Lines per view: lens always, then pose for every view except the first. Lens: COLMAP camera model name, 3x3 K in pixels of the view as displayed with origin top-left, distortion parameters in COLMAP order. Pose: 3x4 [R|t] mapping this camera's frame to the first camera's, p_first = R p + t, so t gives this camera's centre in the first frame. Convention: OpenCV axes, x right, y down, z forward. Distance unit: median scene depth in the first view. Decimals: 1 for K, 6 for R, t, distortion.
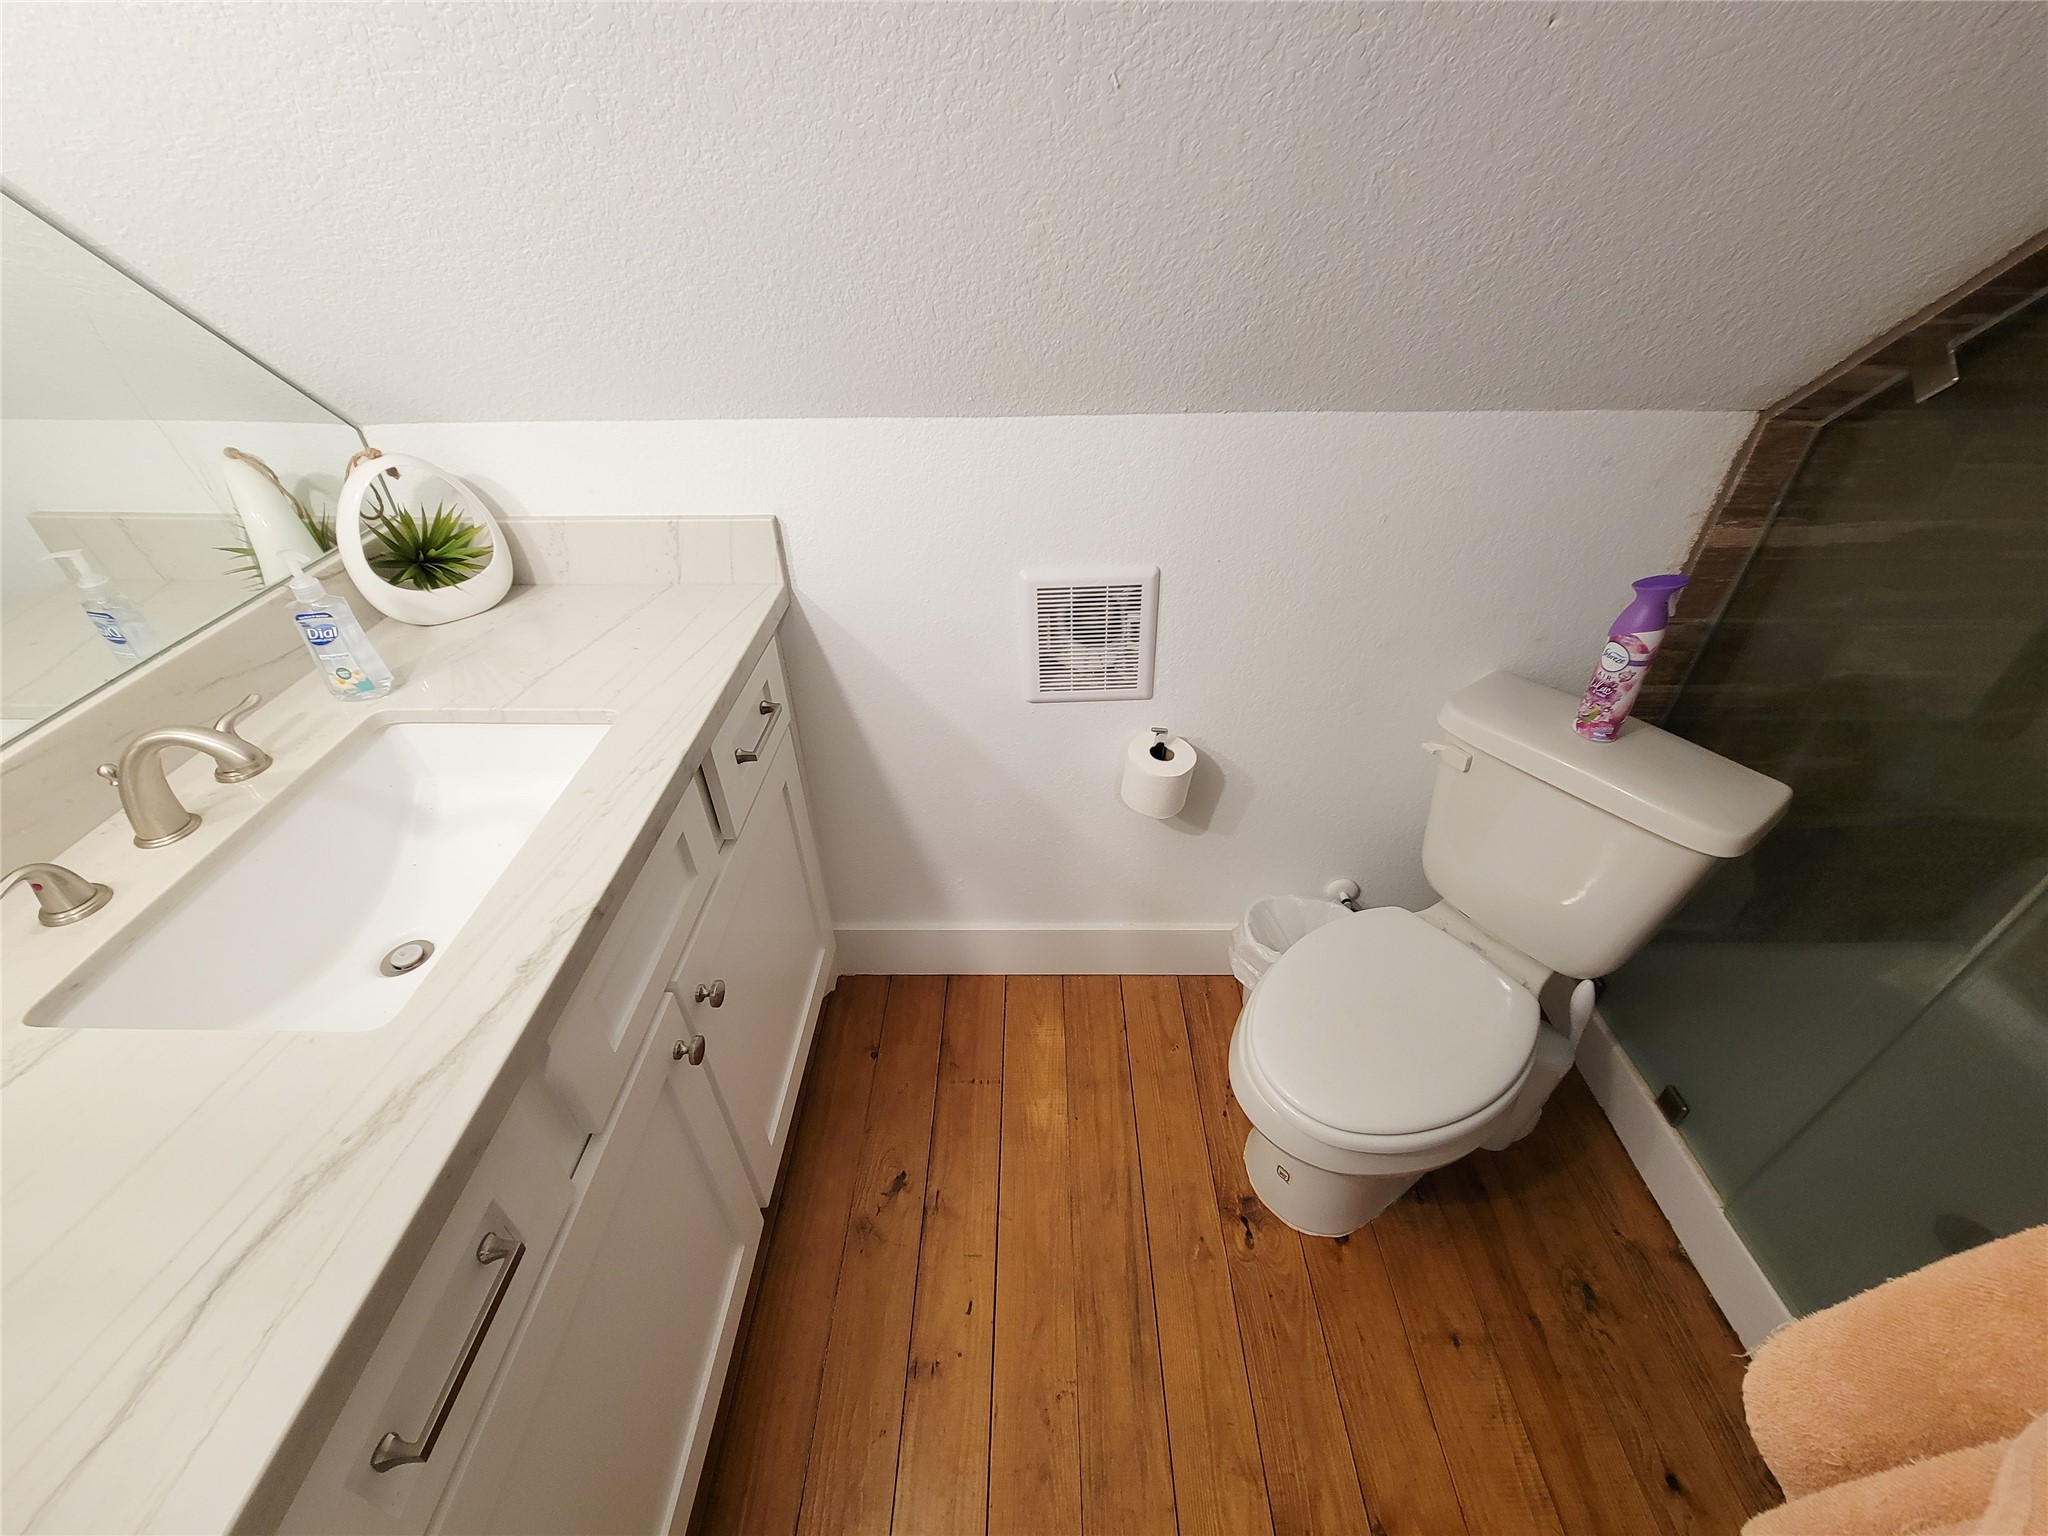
lens RADIAL K [[862.0, 0, 1035.6], [0, 862.0, 773.6], [0, 0, 1]] dist [-0.000021, -0.002554]
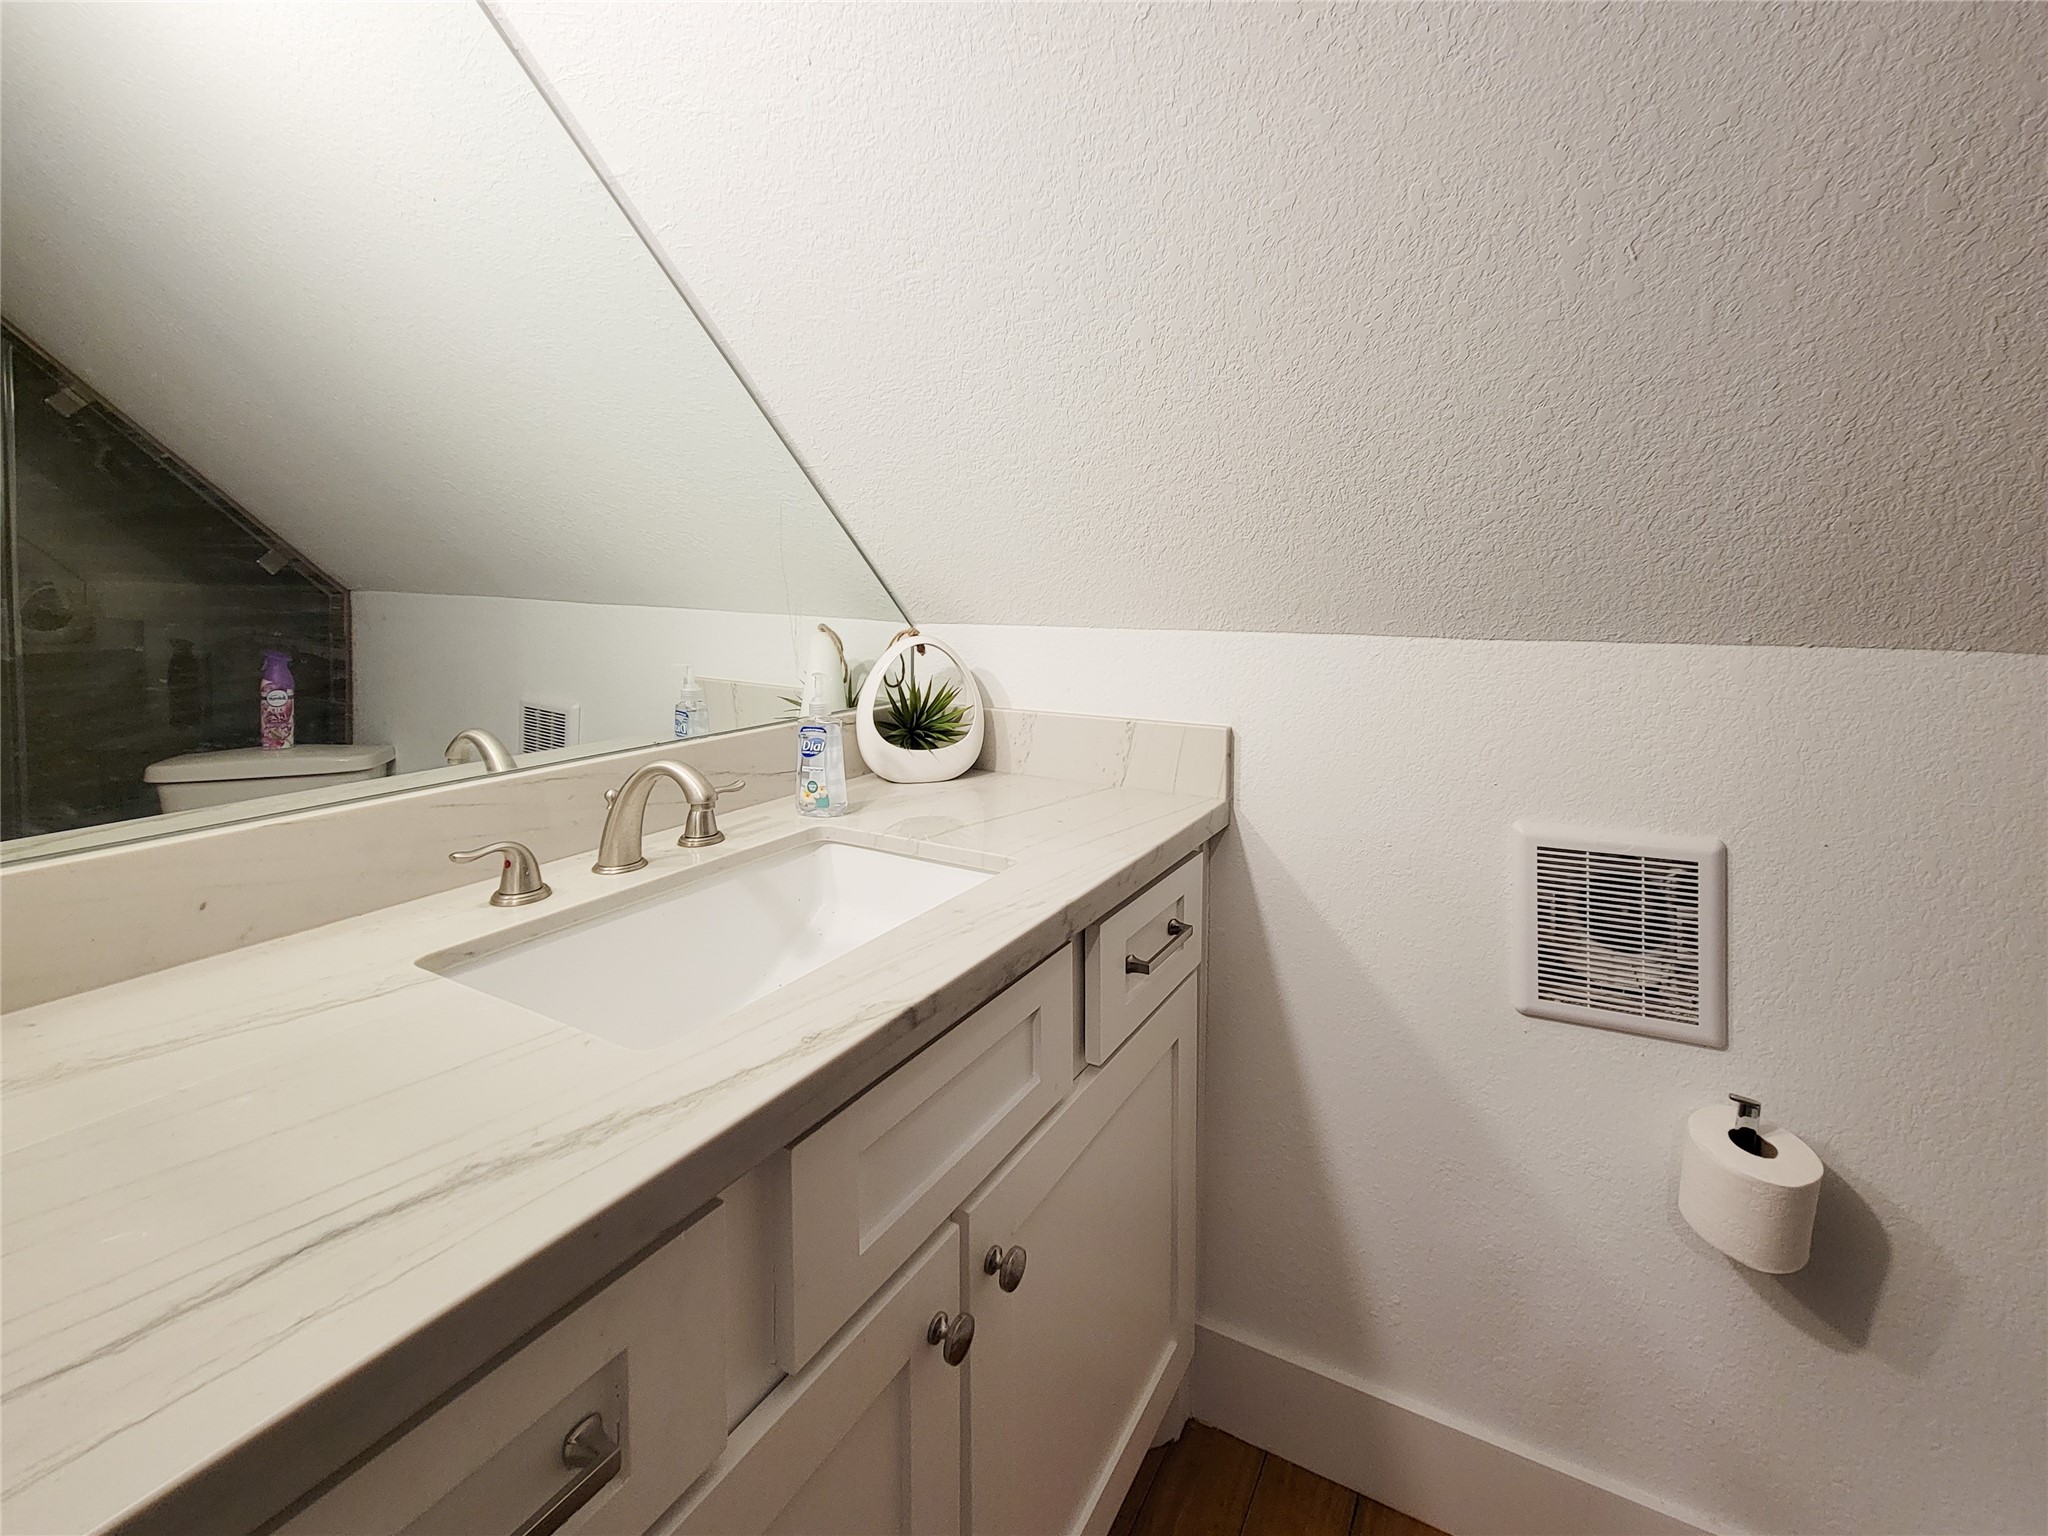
lens RADIAL K [[894.3, 0, 1098.9], [0, 894.3, 770.4], [0, 0, 1]] dist [0.001314, -0.004204]
pose [[0.889299, 0.020652, -0.456859, 0.022044], [-0.282777, 0.809949, -0.513828, 0.323570], [0.359421, 0.586136, 0.726127, 0.292889]]
